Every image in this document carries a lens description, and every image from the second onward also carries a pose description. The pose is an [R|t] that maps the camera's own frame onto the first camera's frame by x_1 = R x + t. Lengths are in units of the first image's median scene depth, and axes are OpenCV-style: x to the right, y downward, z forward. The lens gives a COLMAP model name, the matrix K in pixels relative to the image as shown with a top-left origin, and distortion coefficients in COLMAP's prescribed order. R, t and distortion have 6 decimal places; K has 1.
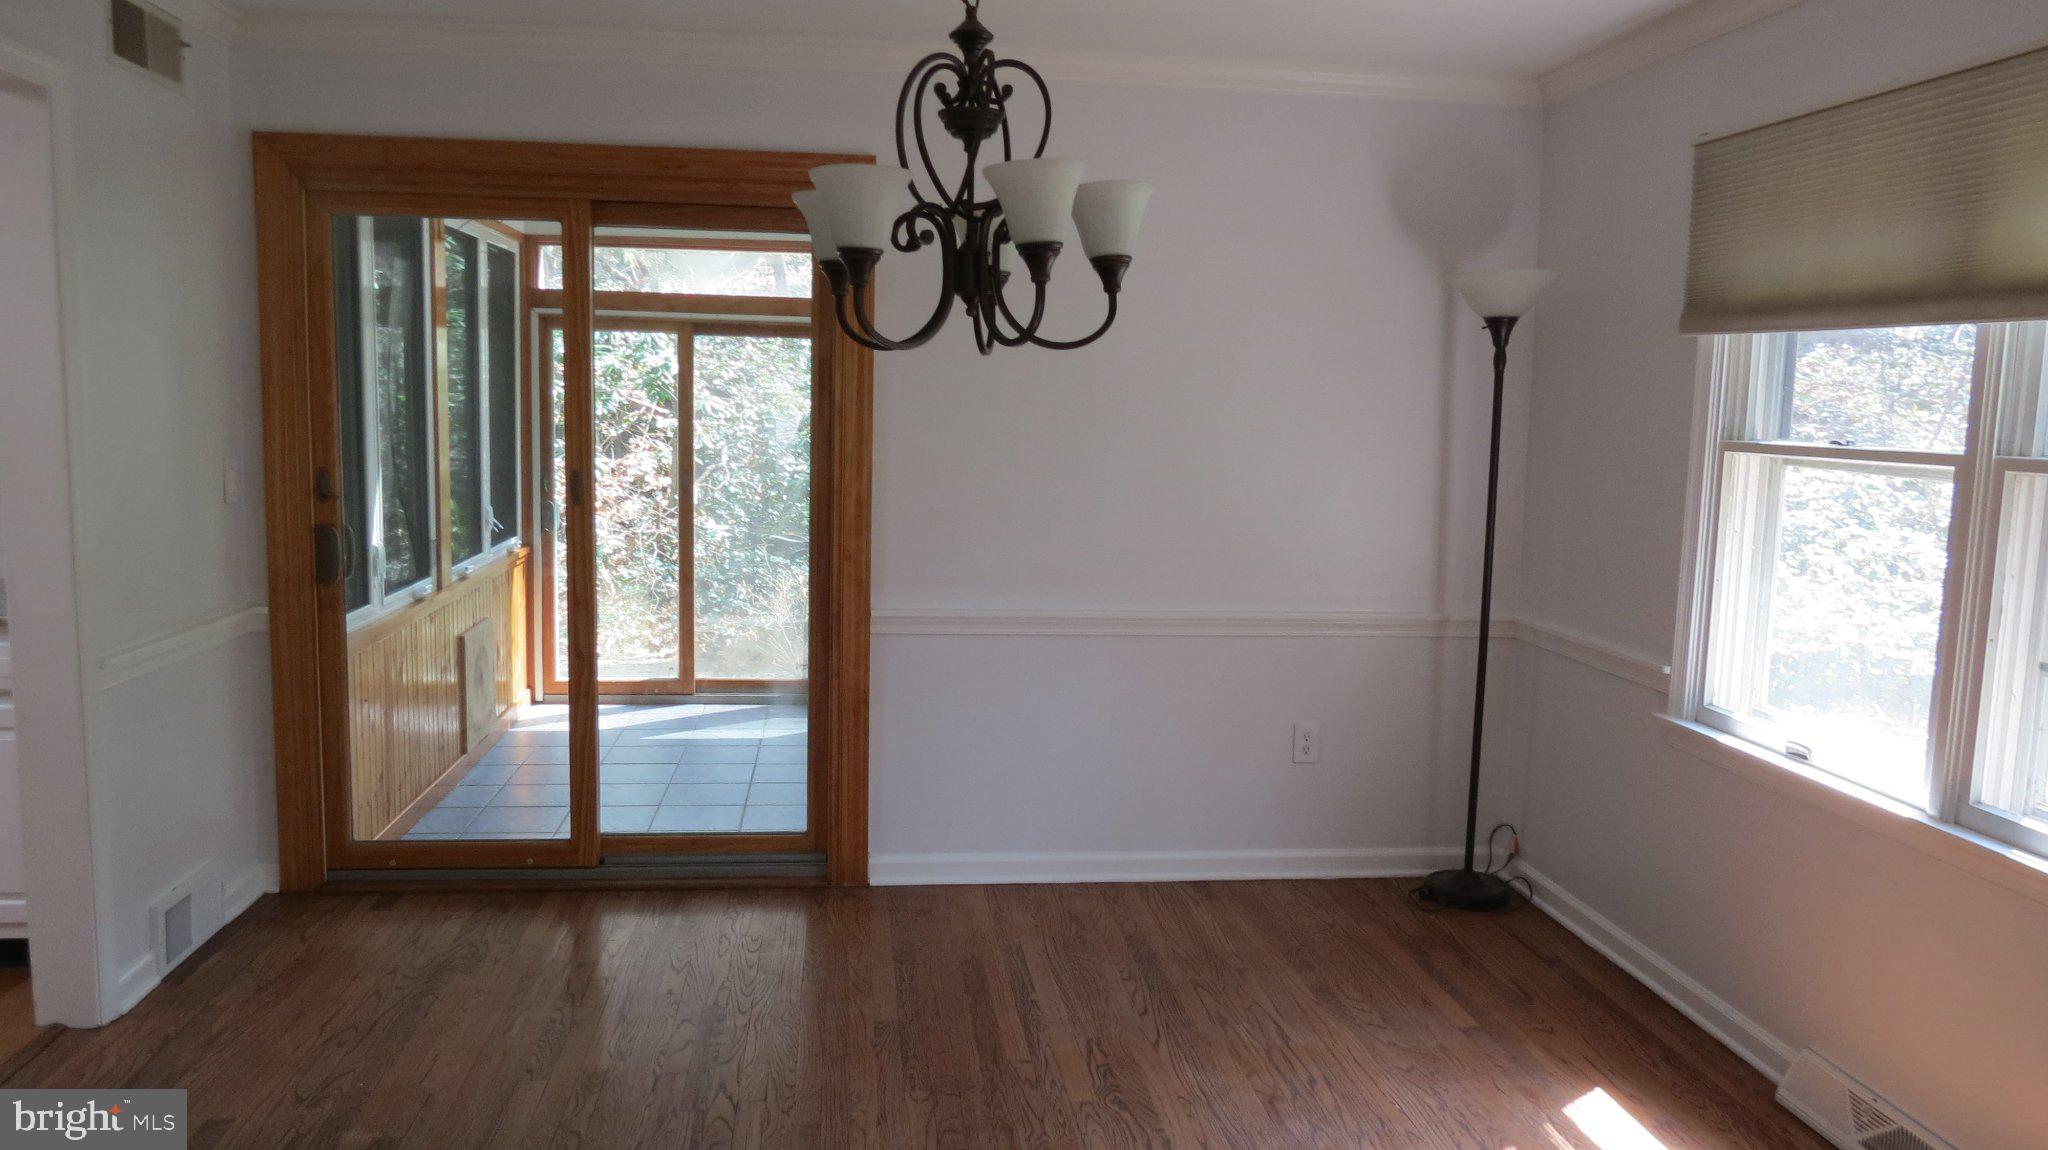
lens RADIAL K [[1482.5, 0, 1024.0], [0, 1482.5, 575.0], [0, 0, 1]] dist [-0.003517, -0.003720]
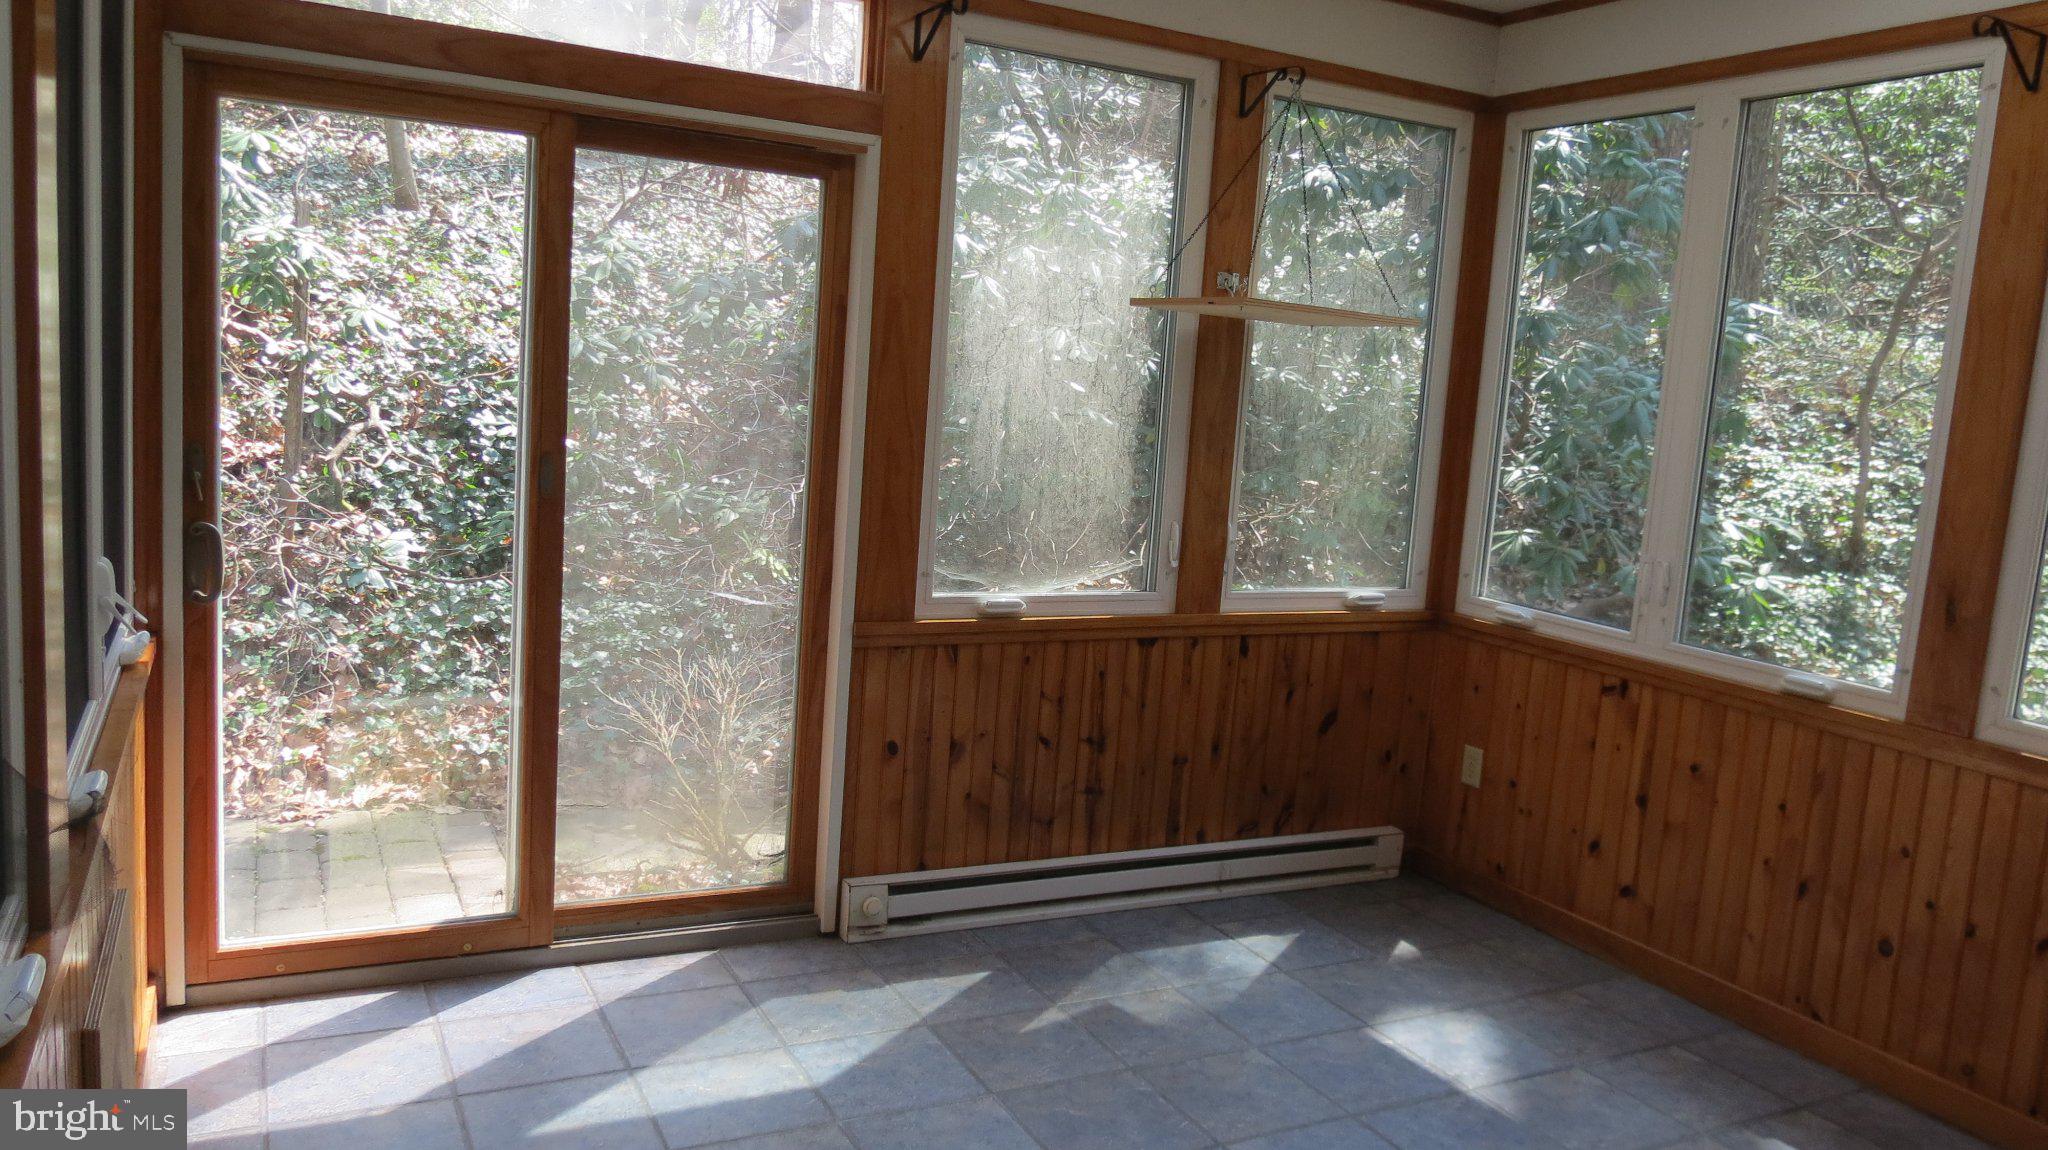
lens RADIAL K [[1482.5, 0, 1024.0], [0, 1482.5, 575.0], [0, 0, 1]] dist [-0.003517, -0.003720]
pose [[0.937007, -0.009593, 0.349180, -0.191982], [-0.000760, 0.999565, 0.029499, -0.036600], [-0.349311, -0.027906, 0.936591, 0.412039]]
